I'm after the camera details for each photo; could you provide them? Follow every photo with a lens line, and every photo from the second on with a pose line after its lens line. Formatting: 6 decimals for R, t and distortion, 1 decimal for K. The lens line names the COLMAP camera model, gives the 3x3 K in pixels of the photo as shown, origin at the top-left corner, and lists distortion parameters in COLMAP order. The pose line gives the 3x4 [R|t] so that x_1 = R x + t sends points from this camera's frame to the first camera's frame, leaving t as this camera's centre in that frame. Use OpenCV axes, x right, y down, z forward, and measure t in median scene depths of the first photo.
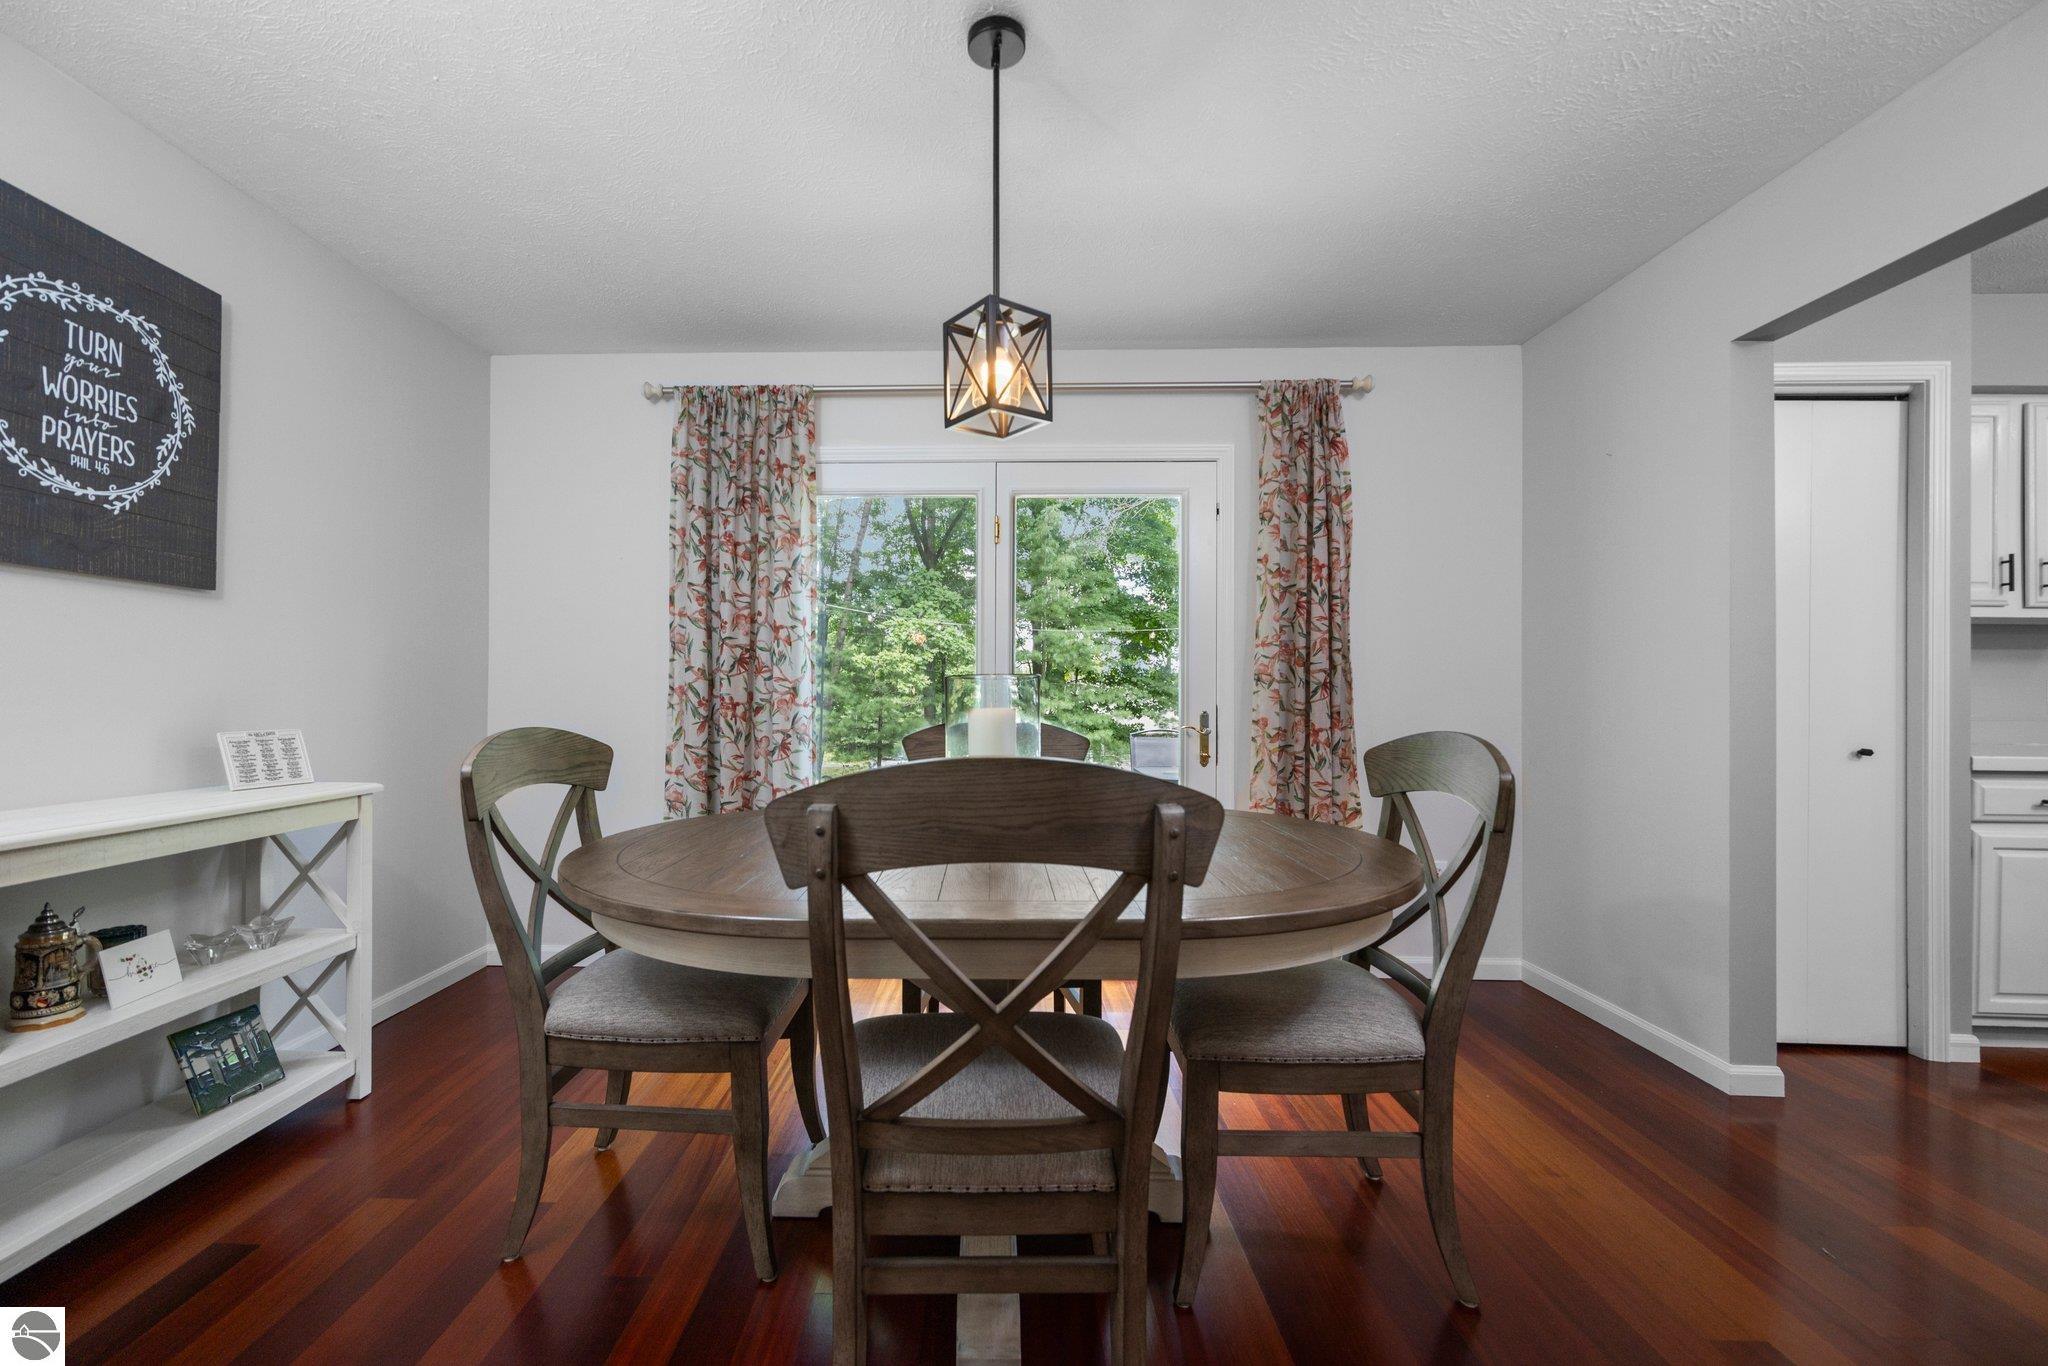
lens RADIAL K [[839.5, 0, 974.5], [0, 839.5, 691.1], [0, 0, 1]] dist [-0.000133, -0.000016]
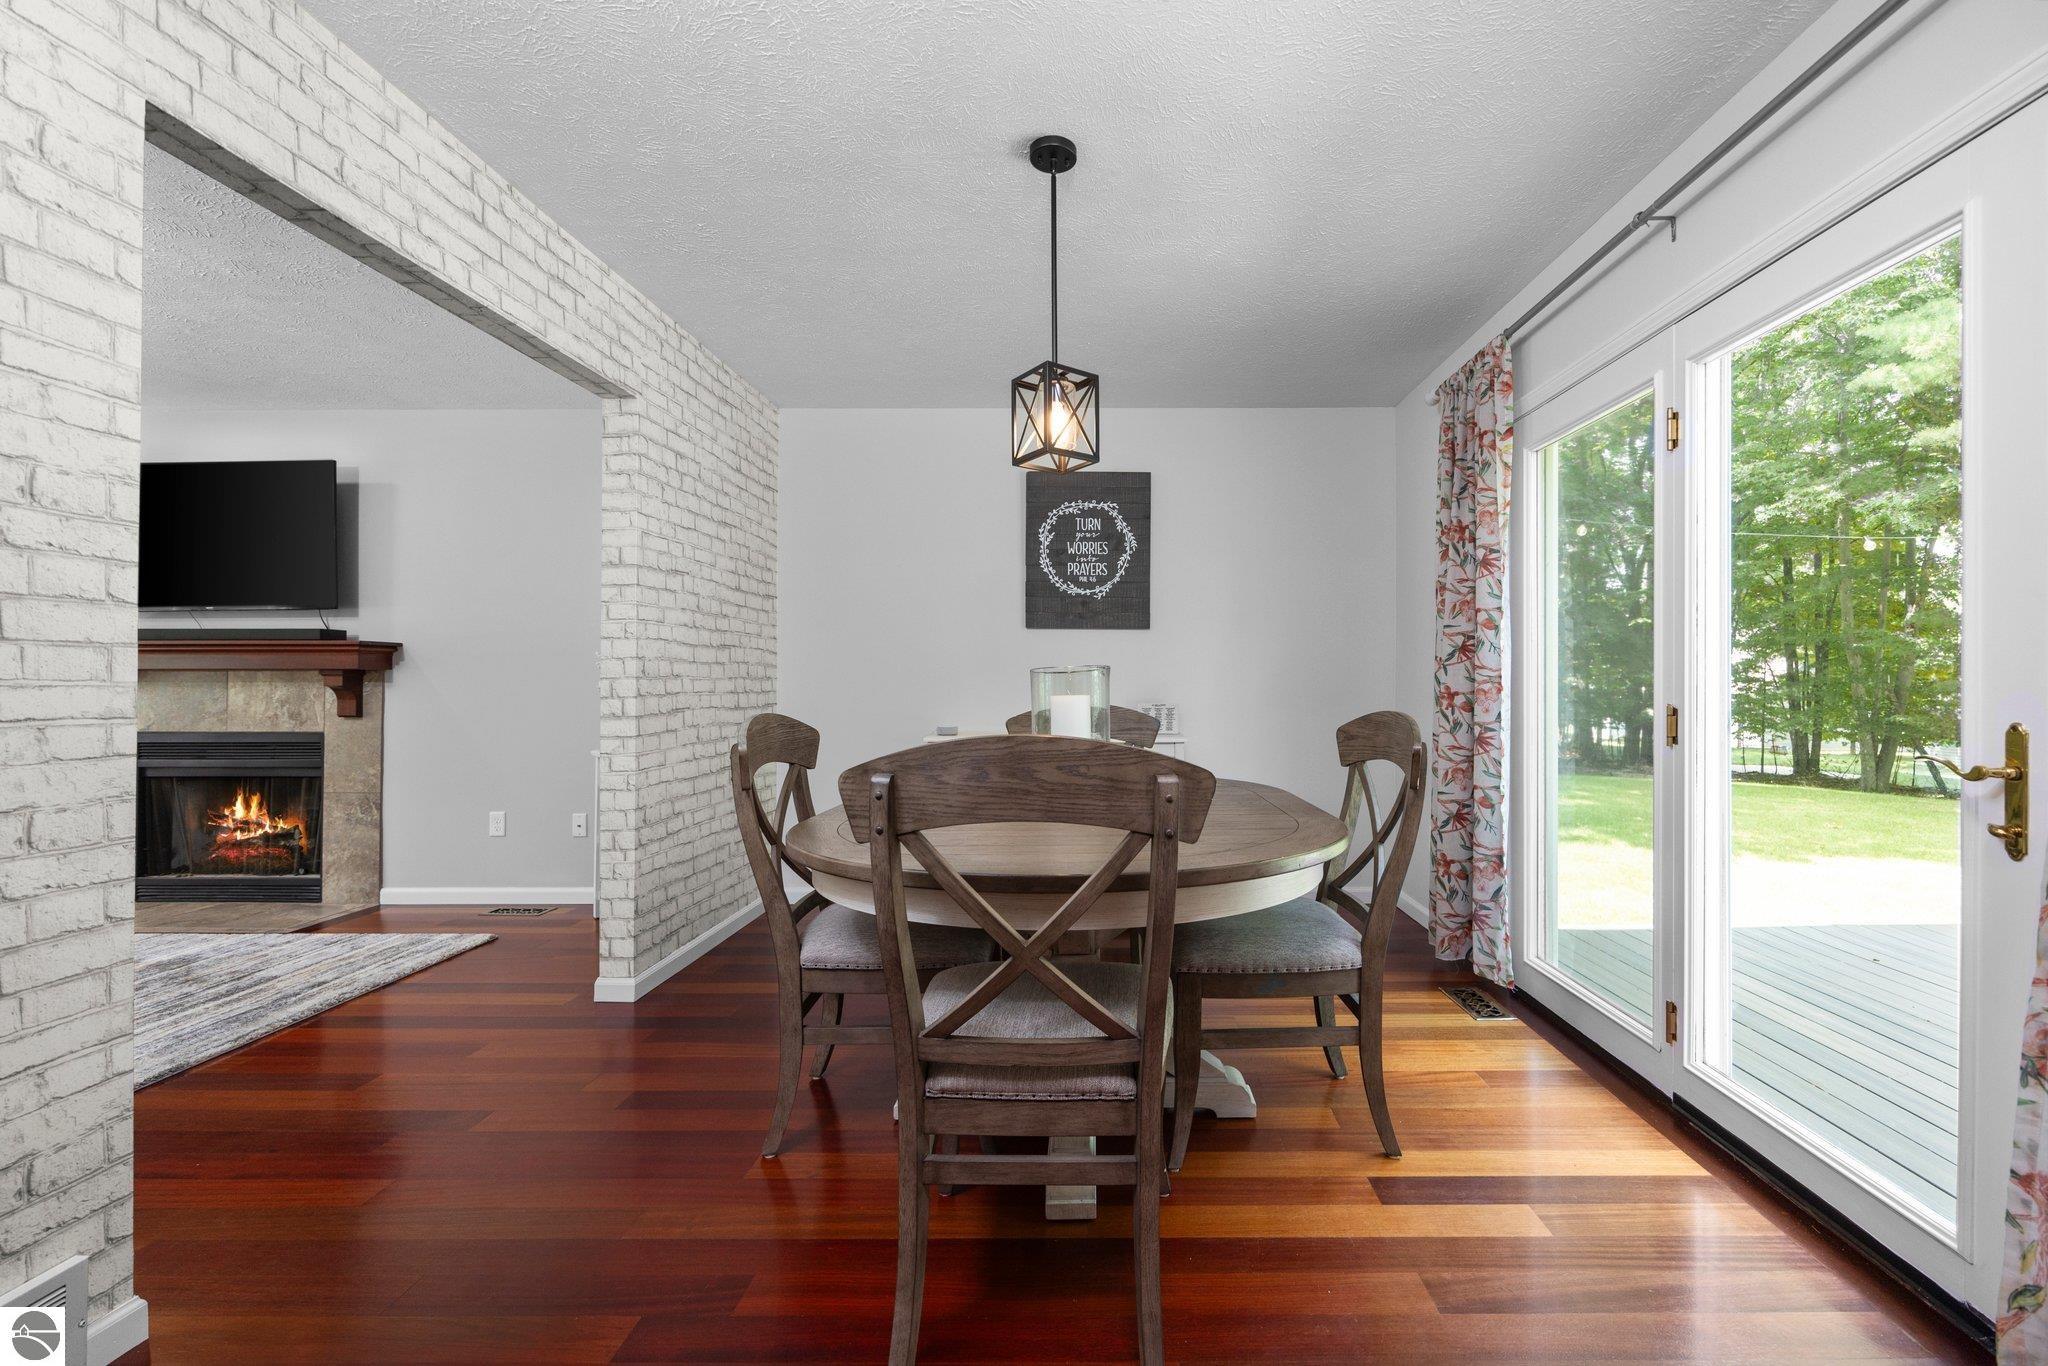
lens RADIAL K [[851.4, 0, 1098.7], [0, 851.4, 679.0], [0, 0, 1]] dist [-0.000249, 0.000047]
pose [[0.029434, -0.008748, -0.999528, 1.046607], [-0.000033, 0.999962, -0.008753, 0.011224], [0.999567, 0.000291, 0.029433, 0.851882]]
